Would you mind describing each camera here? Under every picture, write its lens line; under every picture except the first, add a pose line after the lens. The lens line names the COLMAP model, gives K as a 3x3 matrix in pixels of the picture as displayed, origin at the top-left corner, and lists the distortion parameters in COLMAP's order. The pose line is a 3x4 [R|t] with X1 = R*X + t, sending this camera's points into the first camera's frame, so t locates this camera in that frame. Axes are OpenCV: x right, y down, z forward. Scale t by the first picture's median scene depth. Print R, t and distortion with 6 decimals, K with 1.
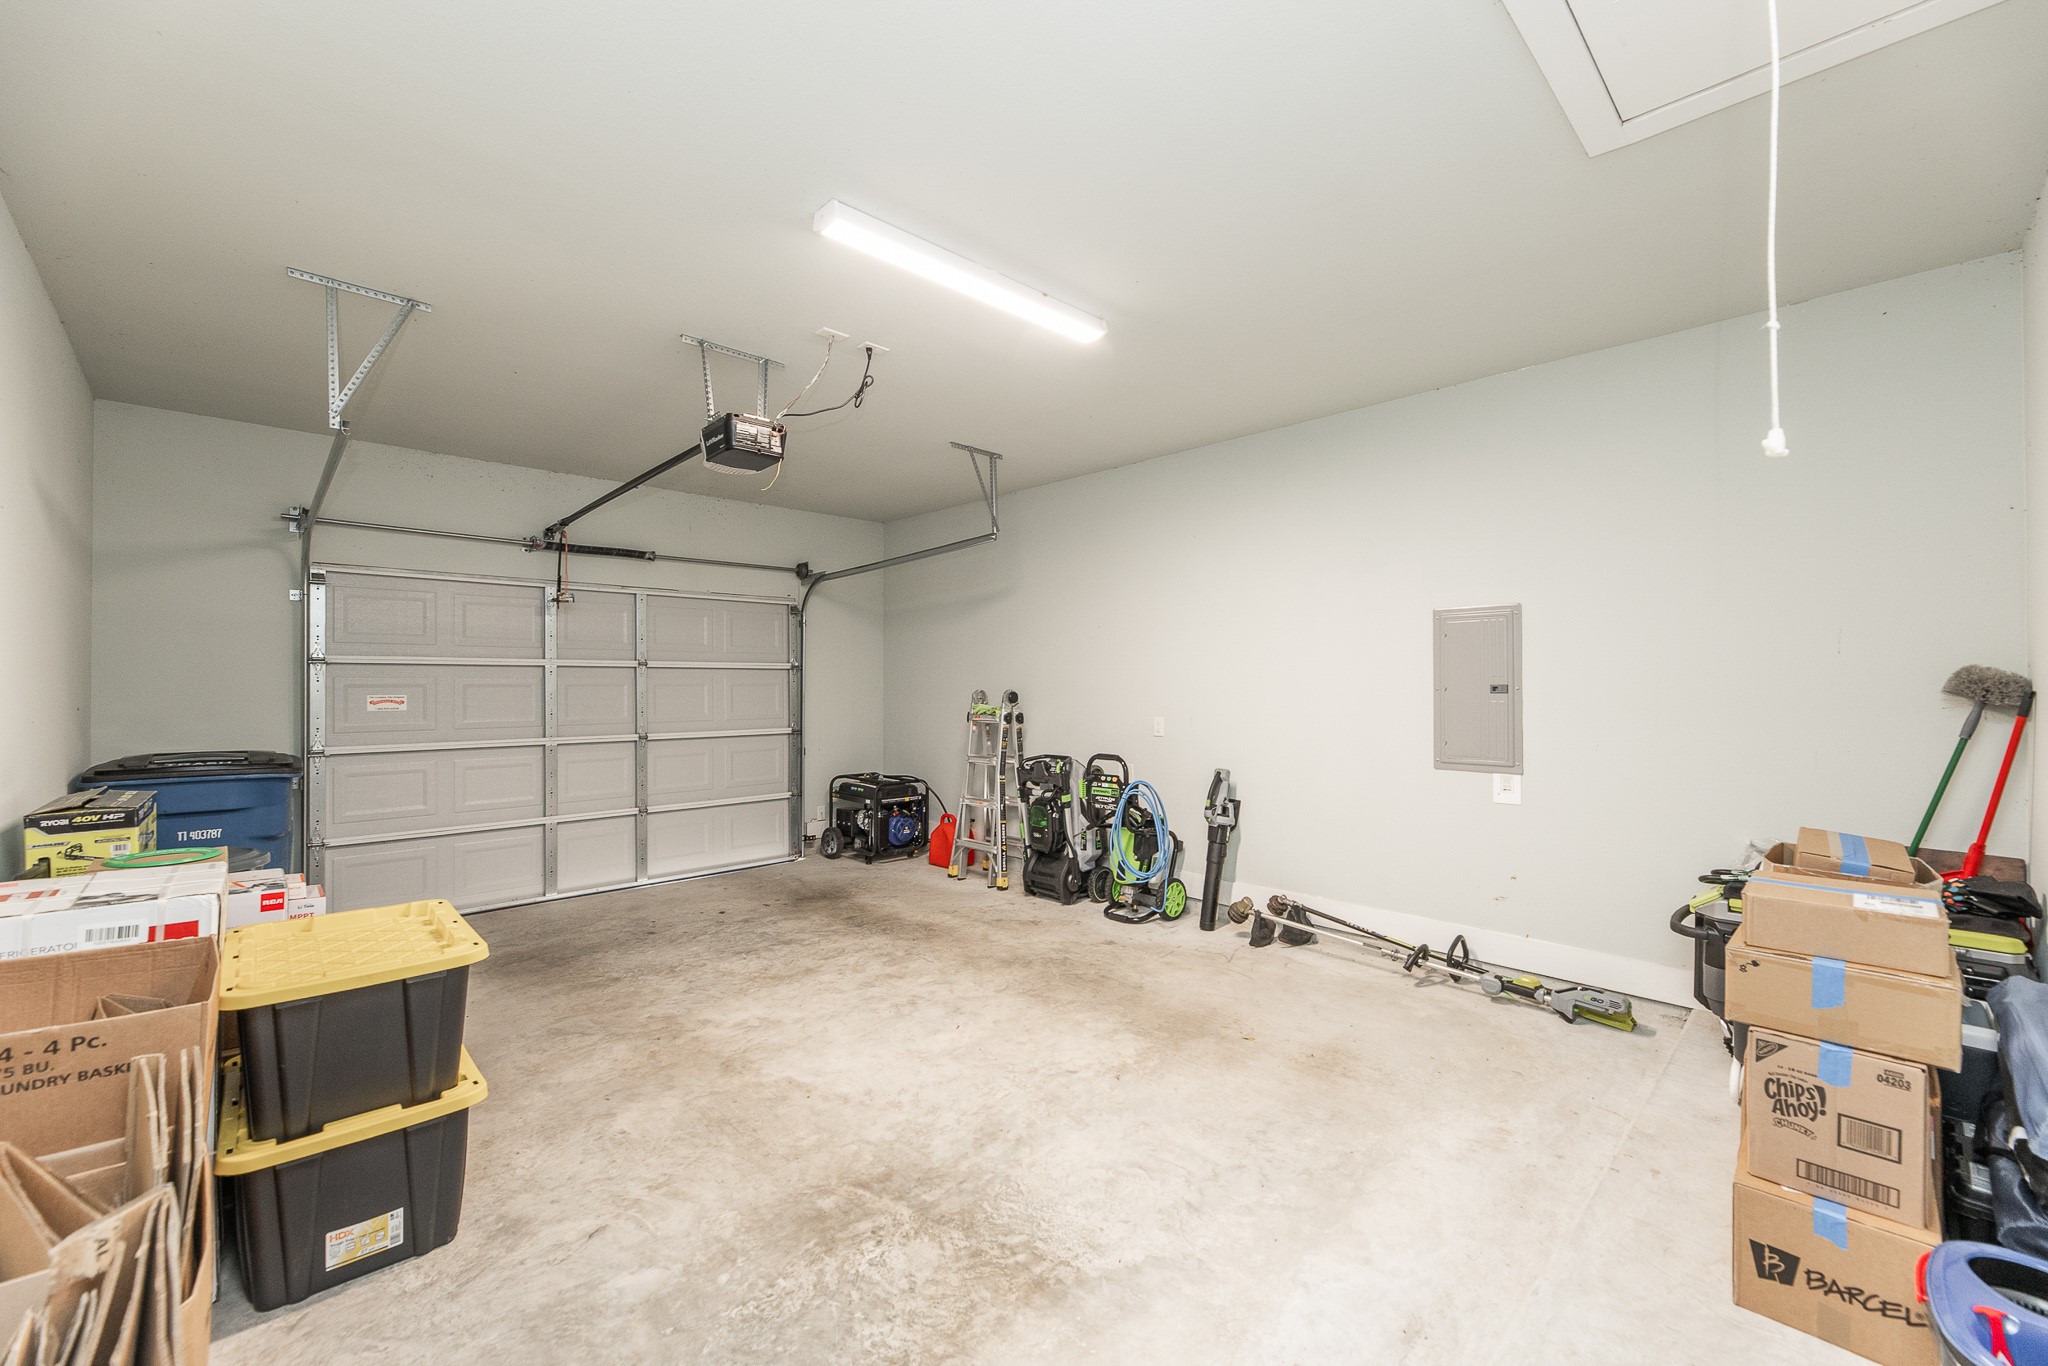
lens RADIAL K [[822.7, 0, 1025.3], [0, 822.7, 685.8], [0, 0, 1]] dist [-0.003781, 0.000251]
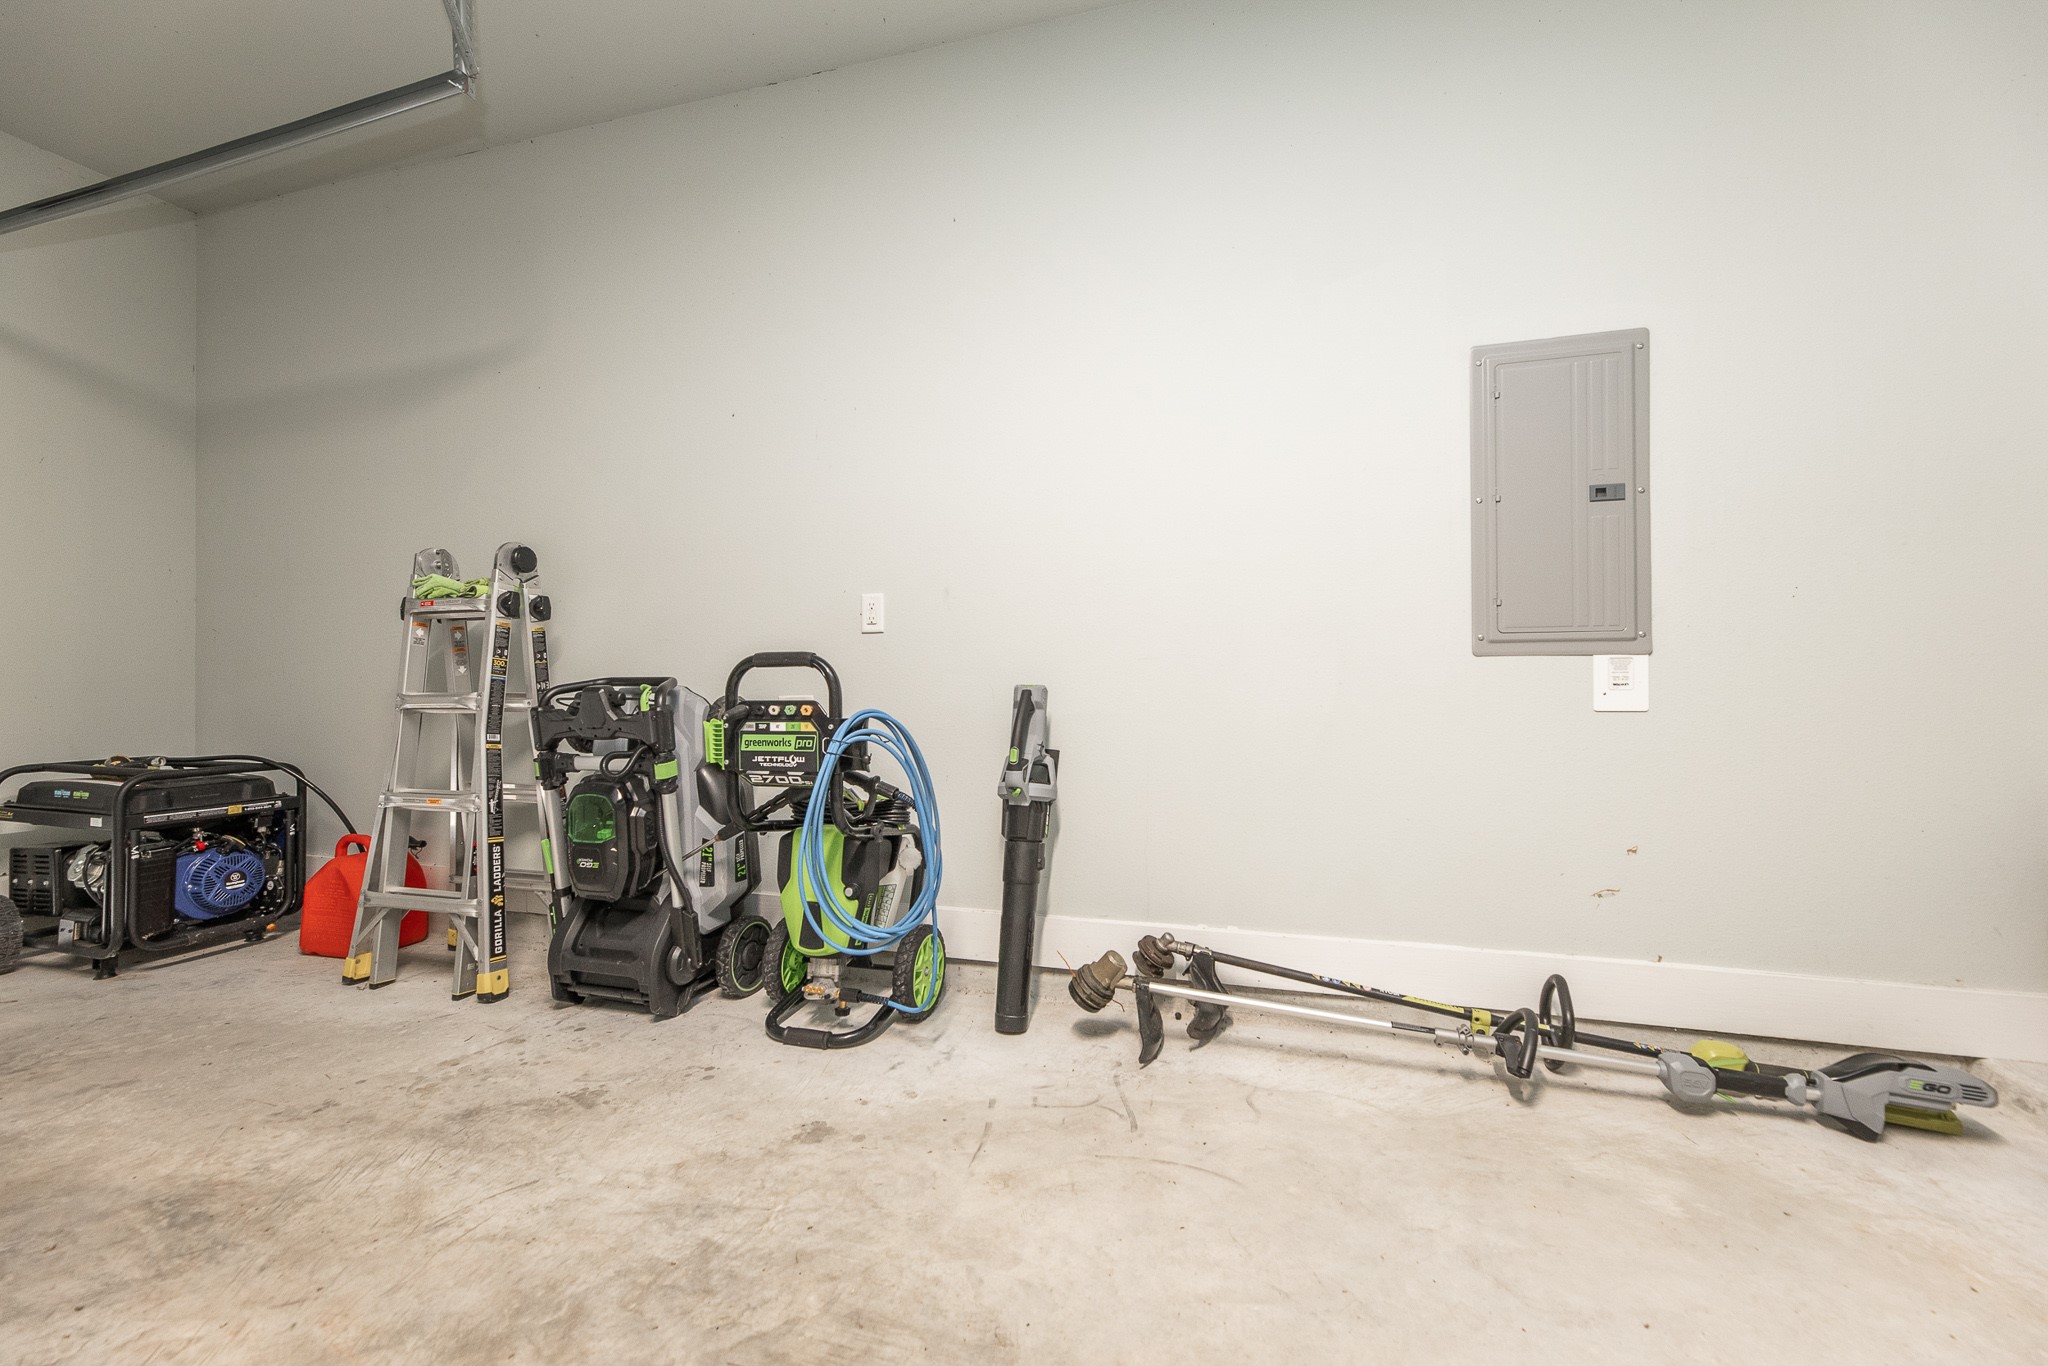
lens RADIAL K [[822.7, 0, 1037.4], [0, 822.7, 679.9], [0, 0, 1]] dist [-0.003781, 0.000251]
pose [[0.861173, 0.000533, 0.508312, -0.001085], [0.000145, 0.999999, -0.001294, 0.094450], [-0.508312, 0.001188, 0.861172, 0.559191]]
